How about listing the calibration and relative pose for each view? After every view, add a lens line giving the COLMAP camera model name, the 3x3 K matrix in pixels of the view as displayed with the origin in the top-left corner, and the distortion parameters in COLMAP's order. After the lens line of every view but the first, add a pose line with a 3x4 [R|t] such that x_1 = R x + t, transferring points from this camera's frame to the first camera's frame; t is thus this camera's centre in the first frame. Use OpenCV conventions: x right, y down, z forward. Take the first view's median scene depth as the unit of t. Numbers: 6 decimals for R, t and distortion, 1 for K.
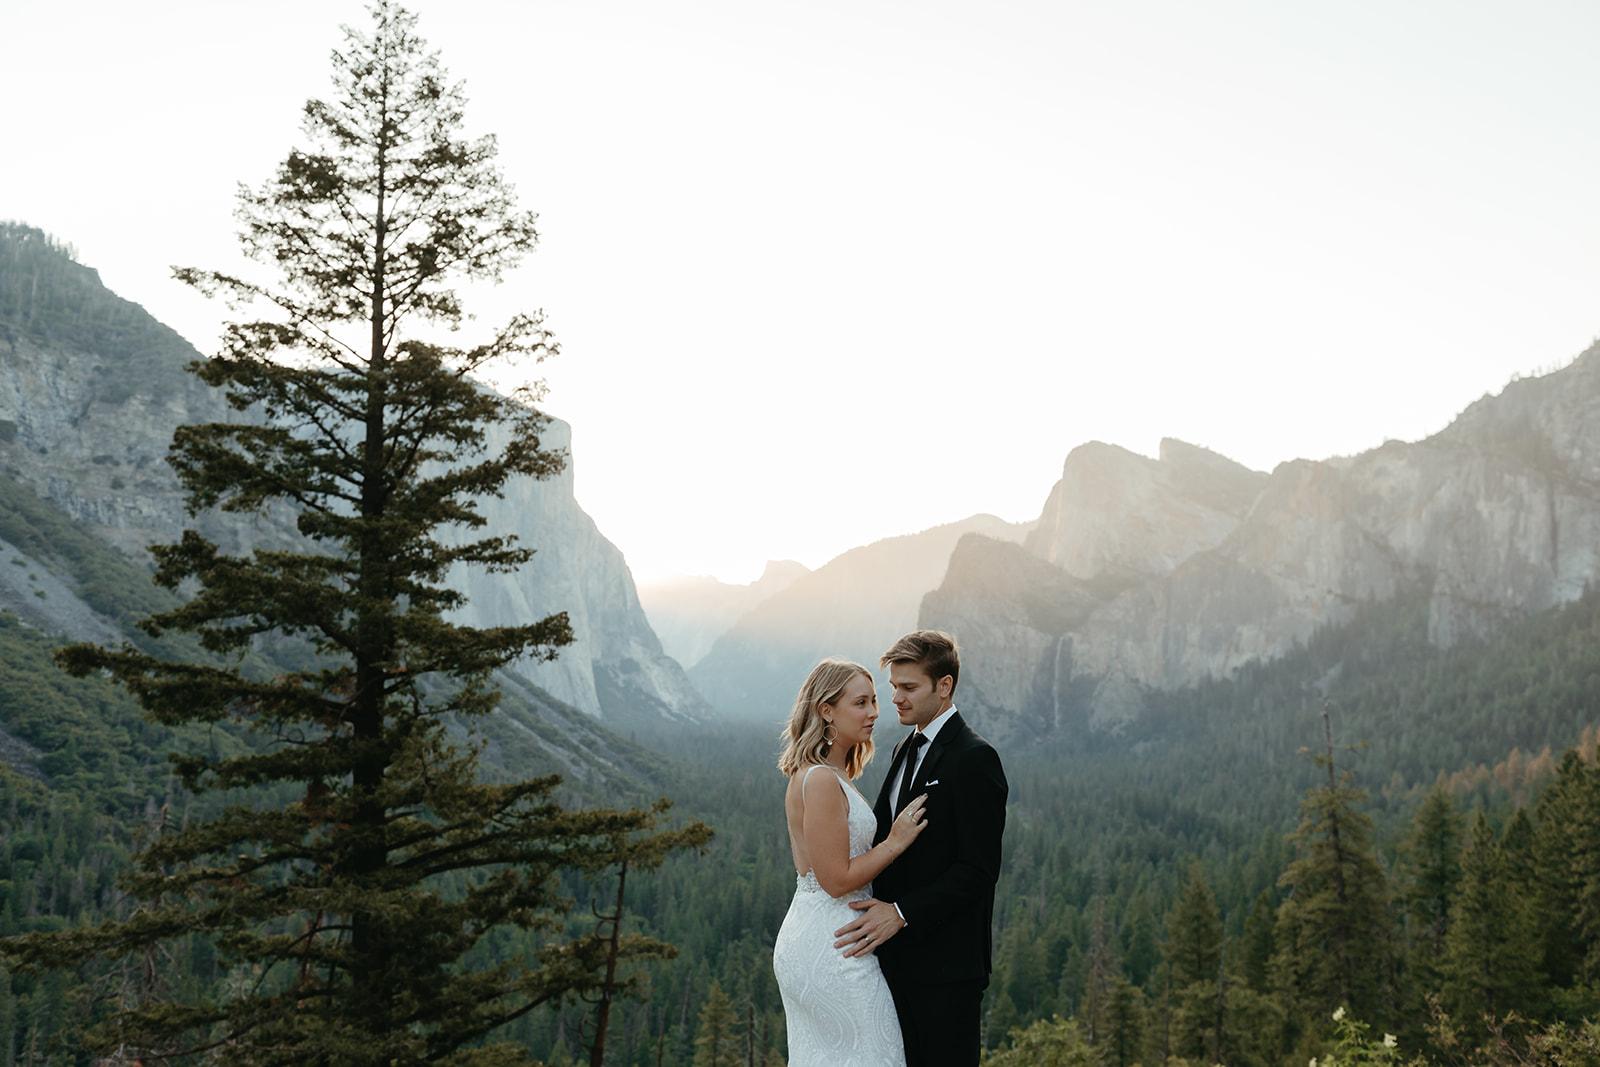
lens RADIAL K [[1351.9, 0, 809.0], [0, 1351.9, 536.0], [0, 0, 1]] dist [0.000677, -0.002234]
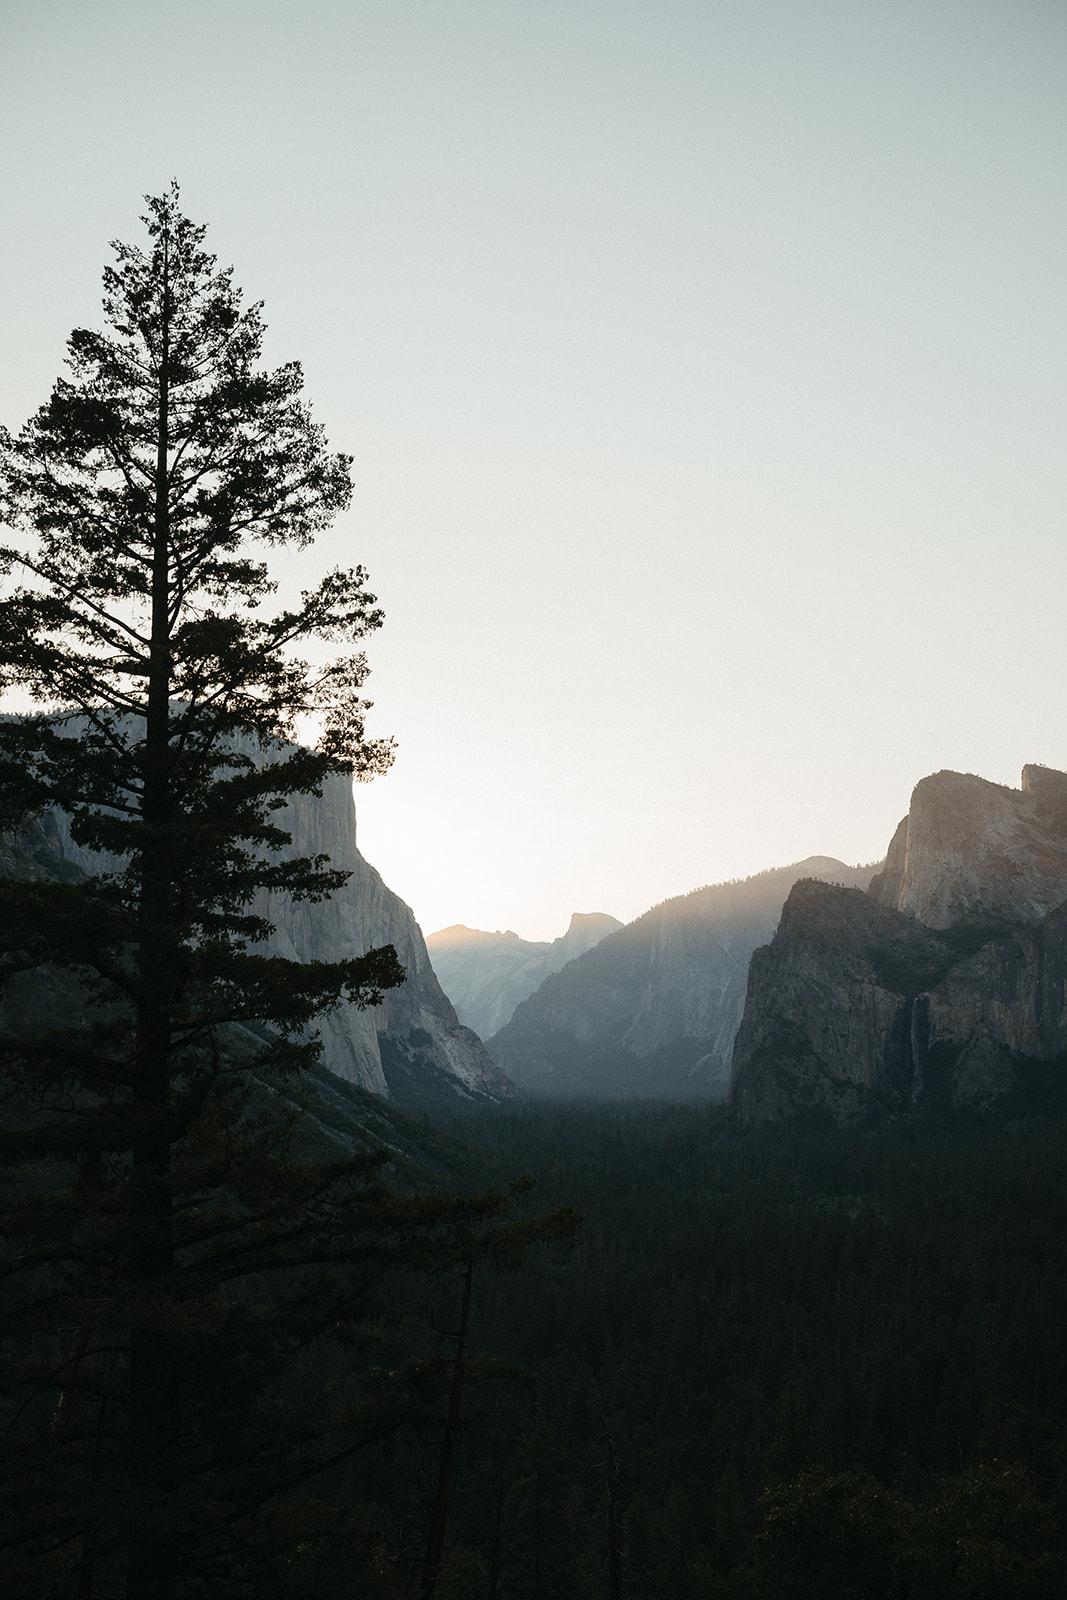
lens RADIAL K [[1513.5, 0, 533.5], [0, 1513.5, 800.0], [0, 0, 1]] dist [0.035468, 0.000173]
pose [[0.998449, -0.022458, -0.050934, -0.043283], [0.019350, 0.997968, -0.060708, 0.023880], [0.052194, 0.059628, 0.996855, 0.089029]]
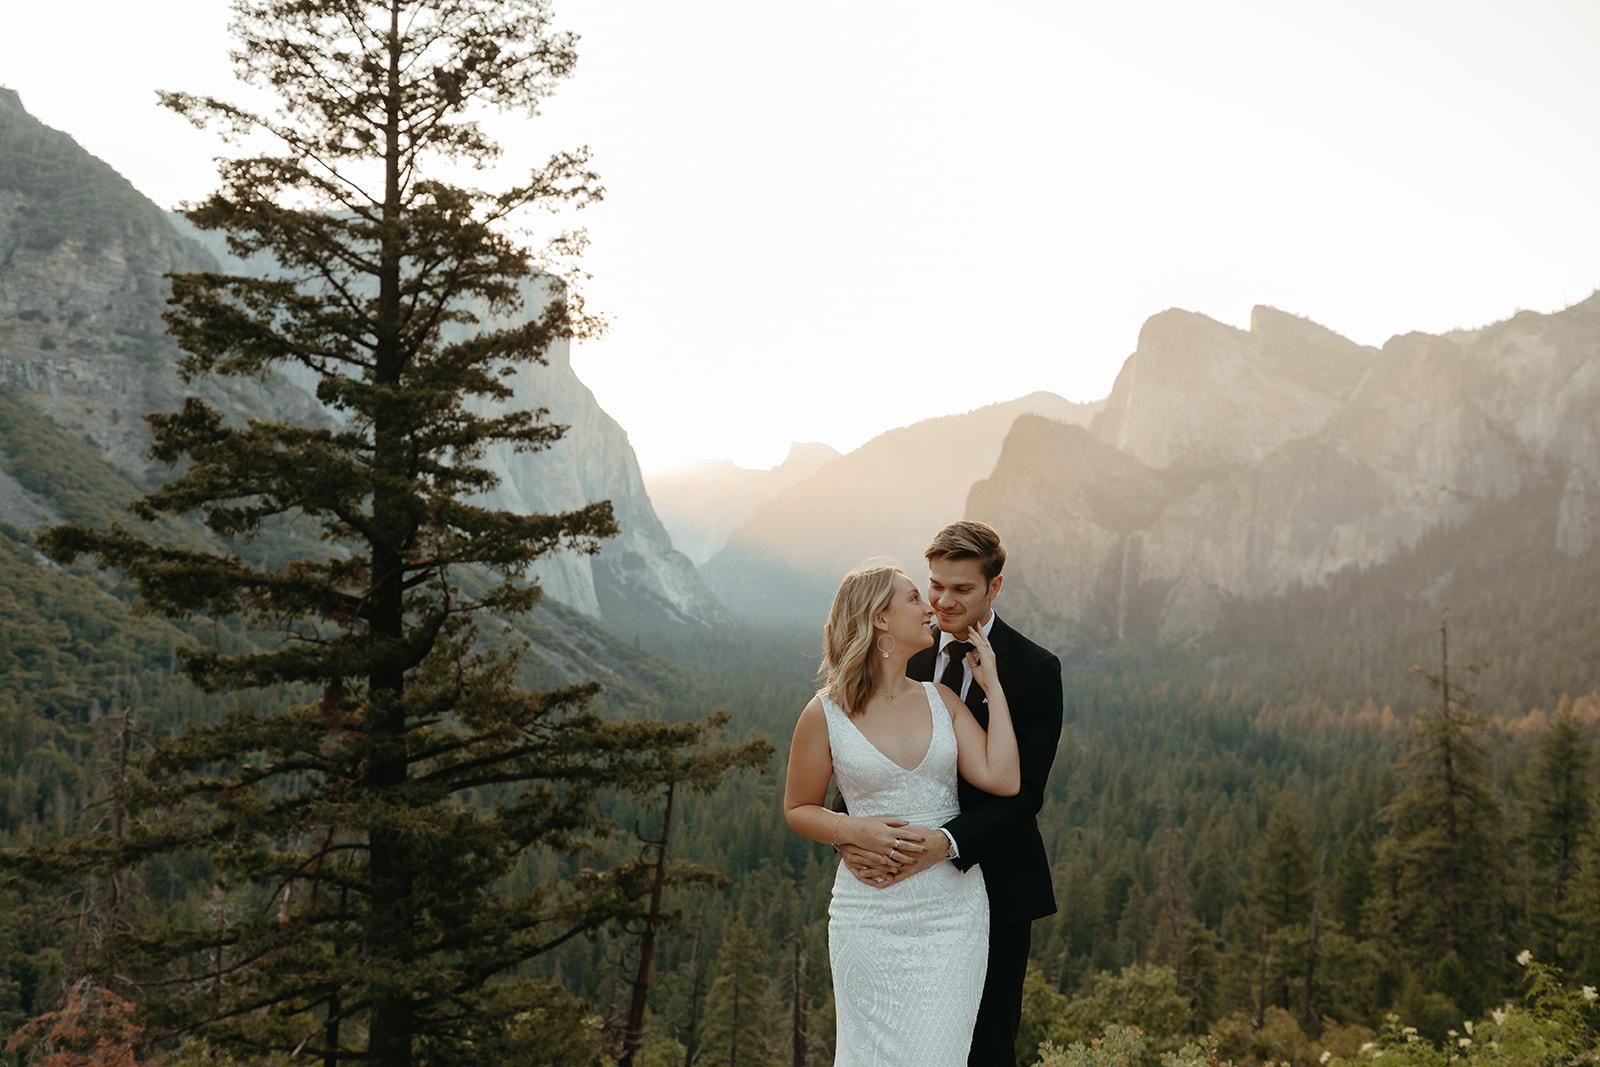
lens RADIAL K [[1558.1, 0, 806.0], [0, 1558.1, 535.8], [0, 0, 1]] dist [-0.002212, -0.001038]
pose [[0.999737, 0.015127, -0.017237, -0.030637], [-0.013741, 0.996865, 0.077913, 0.000362], [0.018362, -0.077656, 0.996811, -0.004590]]
